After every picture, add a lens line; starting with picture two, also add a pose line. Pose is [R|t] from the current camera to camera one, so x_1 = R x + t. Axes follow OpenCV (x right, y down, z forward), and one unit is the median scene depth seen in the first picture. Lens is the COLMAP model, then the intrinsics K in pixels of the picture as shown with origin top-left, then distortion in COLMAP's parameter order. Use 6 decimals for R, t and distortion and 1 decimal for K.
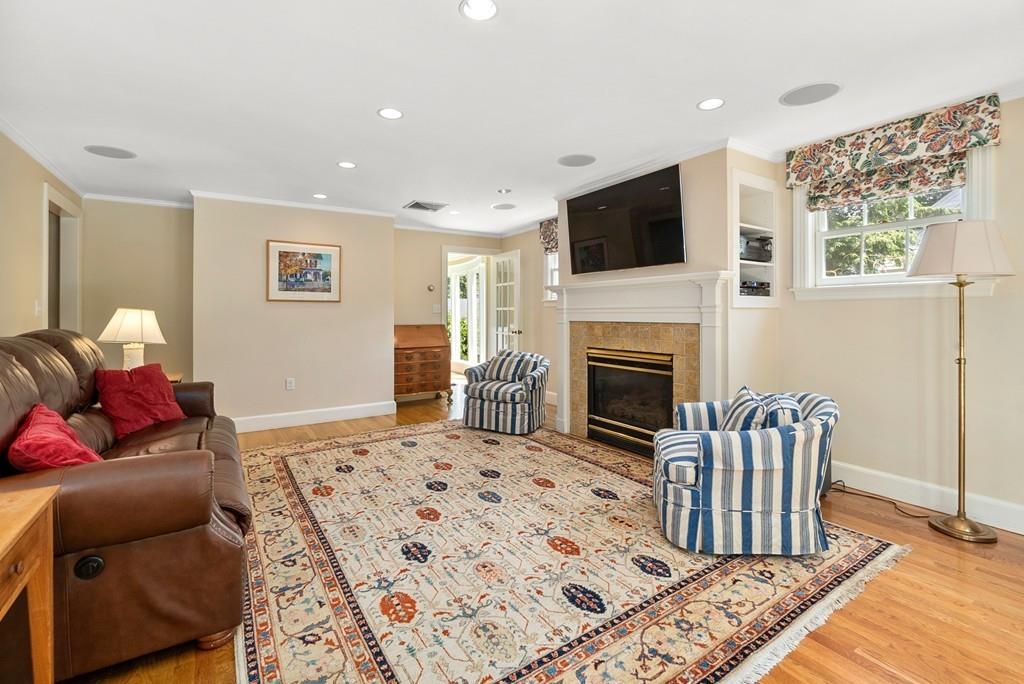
lens RADIAL K [[452.2, 0, 507.0], [0, 452.2, 311.3], [0, 0, 1]] dist [-0.004131, -0.000239]
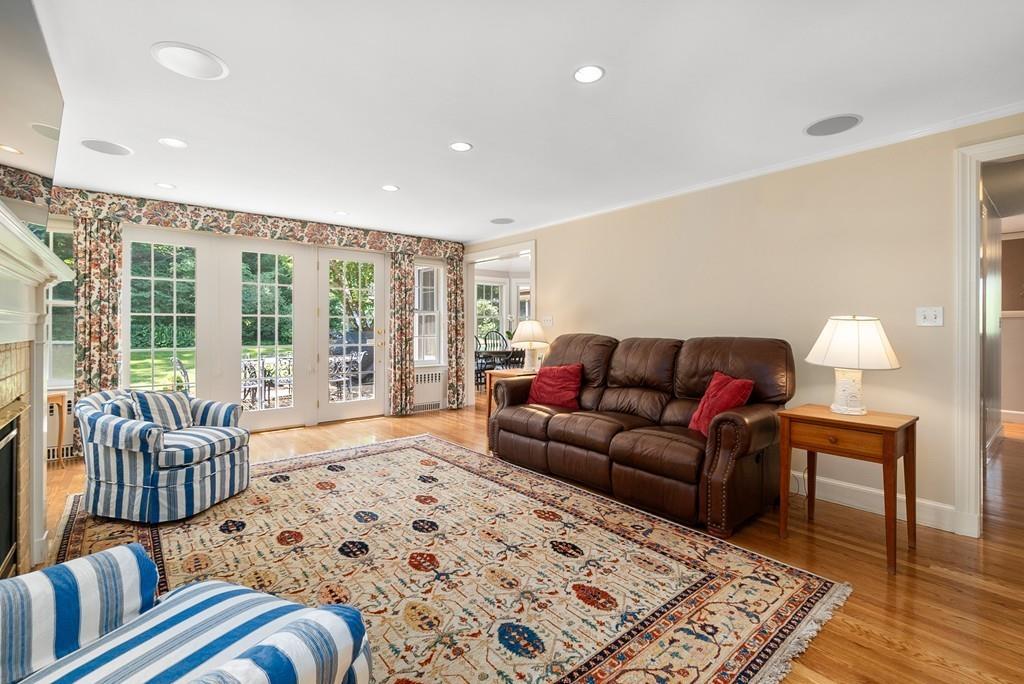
lens RADIAL K [[452.2, 0, 515.6], [0, 452.2, 333.3], [0, 0, 1]] dist [-0.004131, -0.000239]
pose [[-0.990180, 0.001994, -0.139783, -0.224729], [0.000842, 0.999965, 0.008299, 0.013153], [0.139795, 0.008100, -0.990147, 2.039759]]
